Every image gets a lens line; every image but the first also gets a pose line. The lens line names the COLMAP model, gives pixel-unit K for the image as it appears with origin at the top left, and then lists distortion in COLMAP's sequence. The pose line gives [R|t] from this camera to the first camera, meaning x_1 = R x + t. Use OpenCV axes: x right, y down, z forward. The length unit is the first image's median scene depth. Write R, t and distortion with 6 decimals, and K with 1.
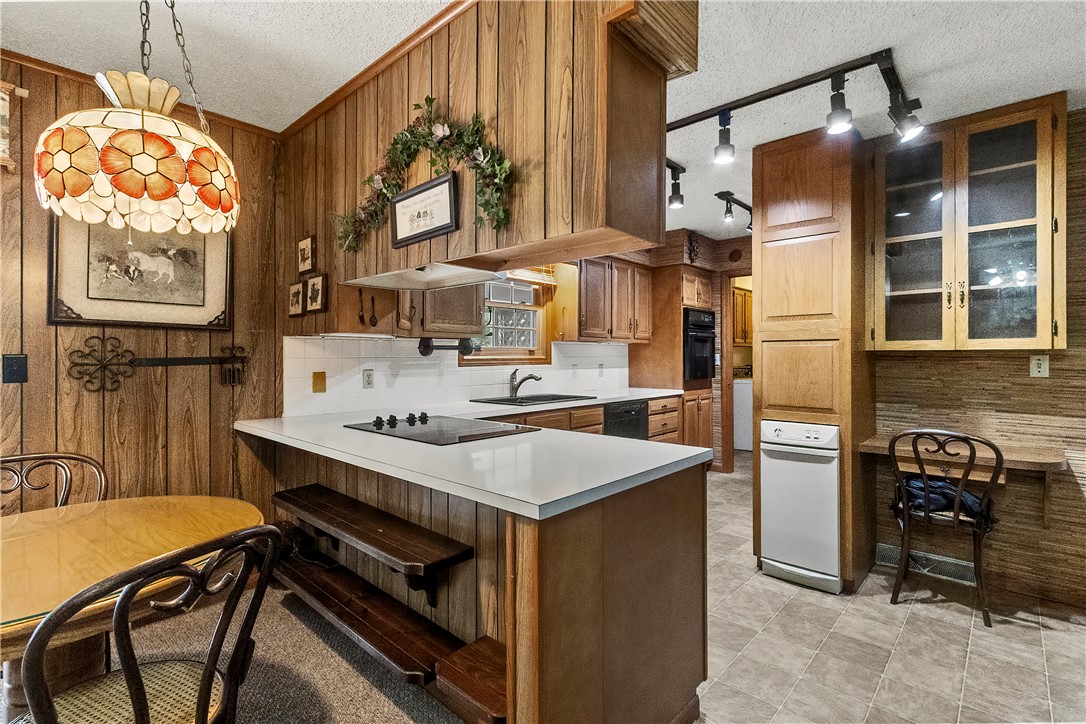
lens RADIAL K [[511.3, 0, 534.0], [0, 511.3, 359.9], [0, 0, 1]] dist [0.005390, -0.001760]
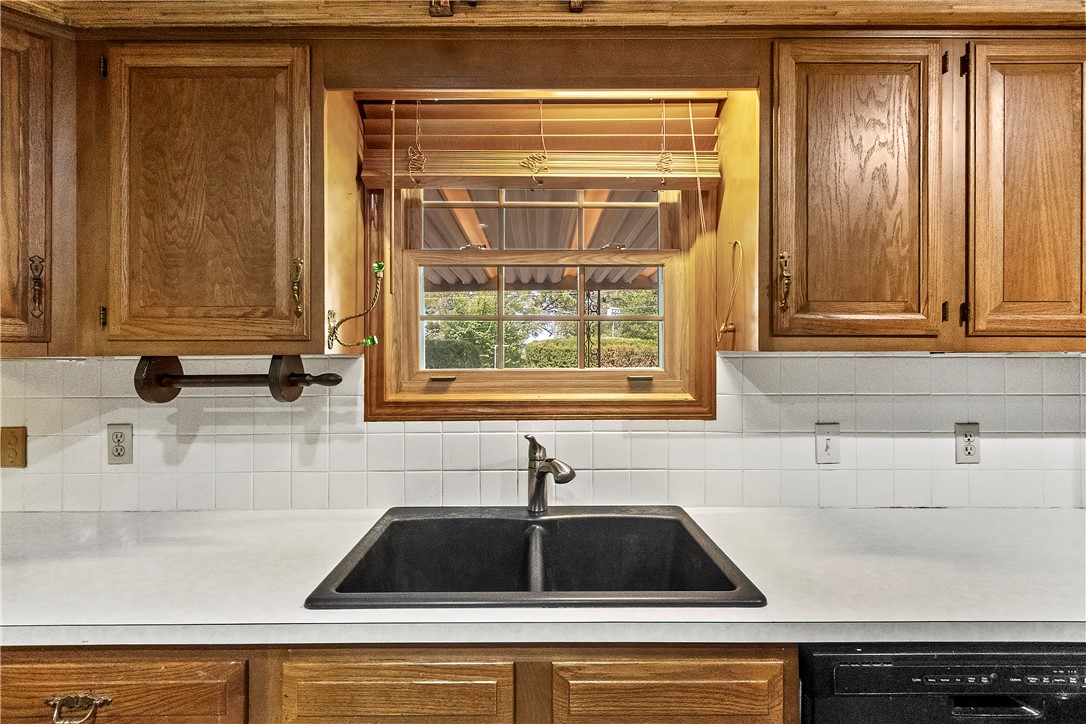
lens RADIAL K [[511.3, 0, 532.0], [0, 511.3, 352.0], [0, 0, 1]] dist [0.005390, -0.001760]
pose [[0.683664, 0.000498, -0.729797, 0.332837], [-0.005922, 0.999971, -0.004865, -0.056095], [0.729773, 0.007648, 0.683647, 1.149178]]
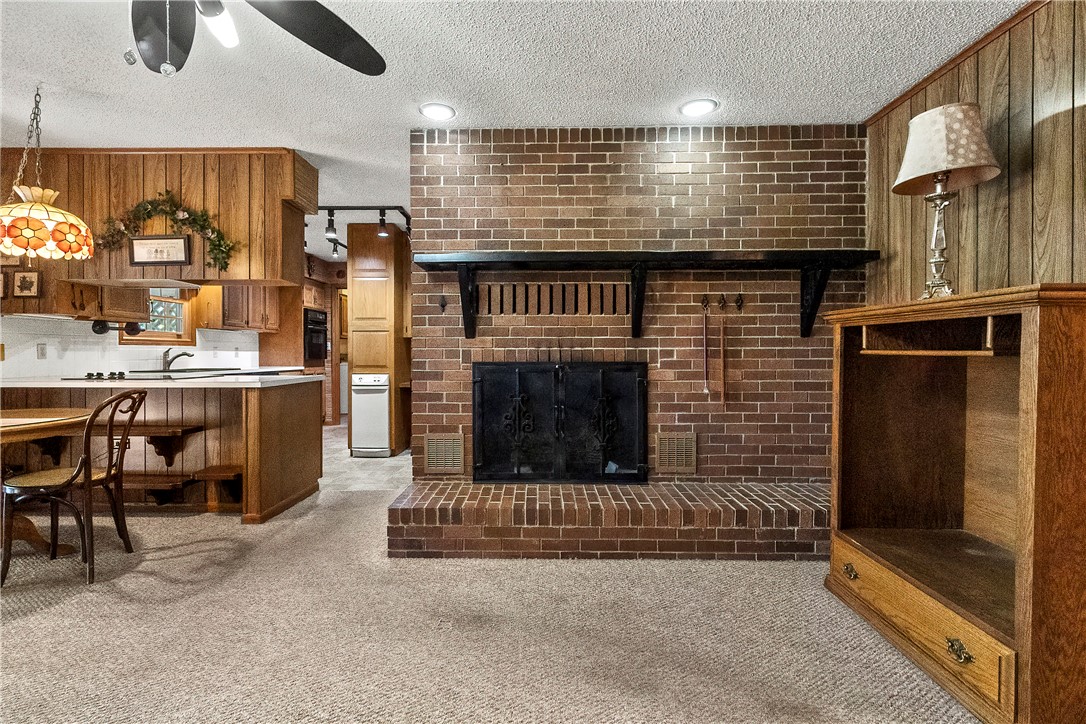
lens RADIAL K [[511.3, 0, 533.8], [0, 511.3, 357.7], [0, 0, 1]] dist [0.005390, -0.001760]
pose [[0.750468, -0.000884, 0.660906, -0.301853], [0.001283, 0.999999, -0.000120, 0.065656], [-0.660906, 0.000938, 0.750468, -0.873963]]
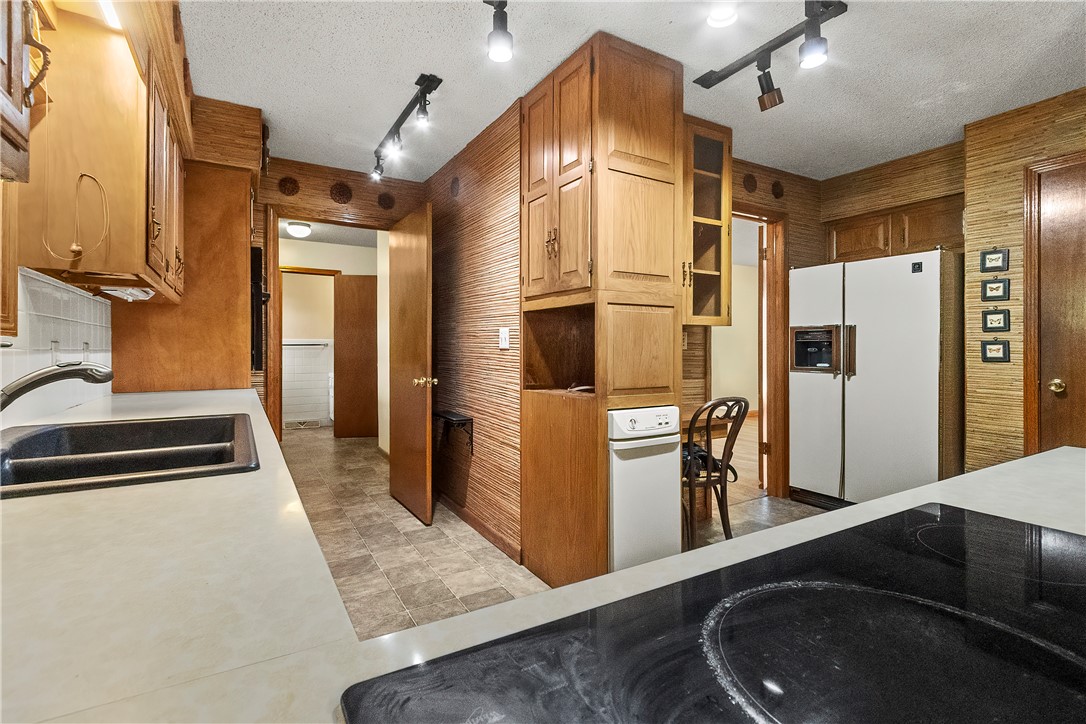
lens RADIAL K [[511.3, 0, 527.8], [0, 511.3, 342.2], [0, 0, 1]] dist [0.005390, -0.001760]
pose [[0.298158, 0.016693, 0.954371, -0.313534], [0.006124, 0.999793, -0.019401, 0.035946], [-0.954497, 0.011629, 0.297994, 0.966841]]
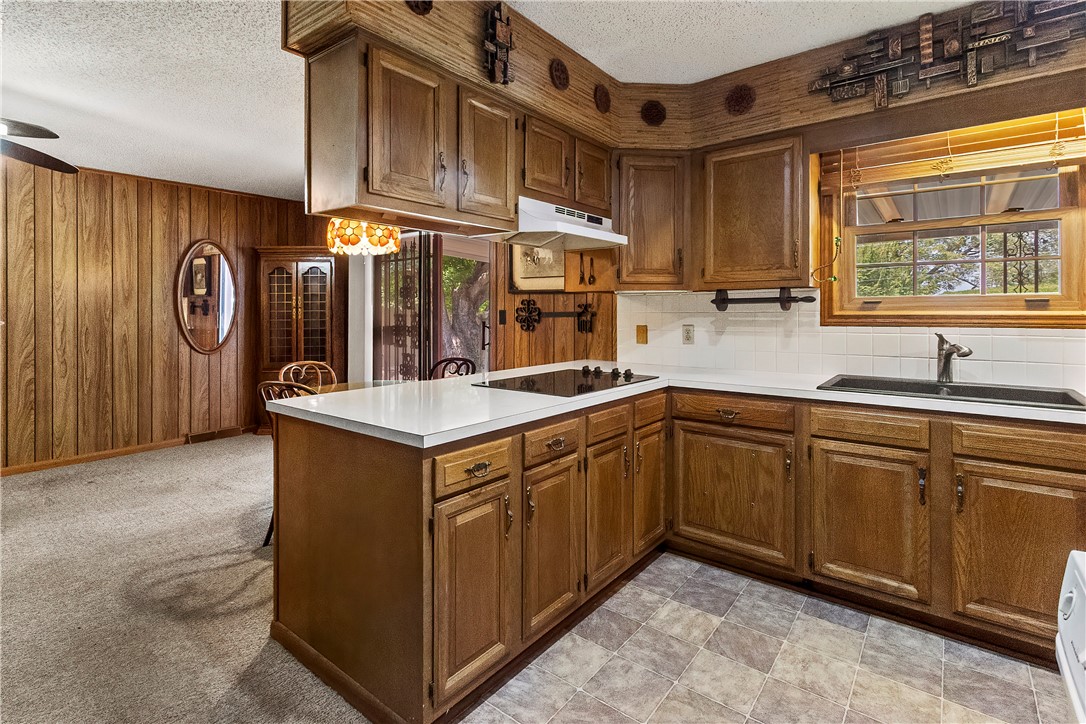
lens RADIAL K [[511.3, 0, 538.3], [0, 511.3, 312.1], [0, 0, 1]] dist [0.005390, -0.001760]
pose [[0.083967, 0.003554, -0.996462, 0.751803], [-0.006695, 0.999973, 0.003002, -0.007559], [0.996446, 0.006419, 0.083988, 0.762383]]
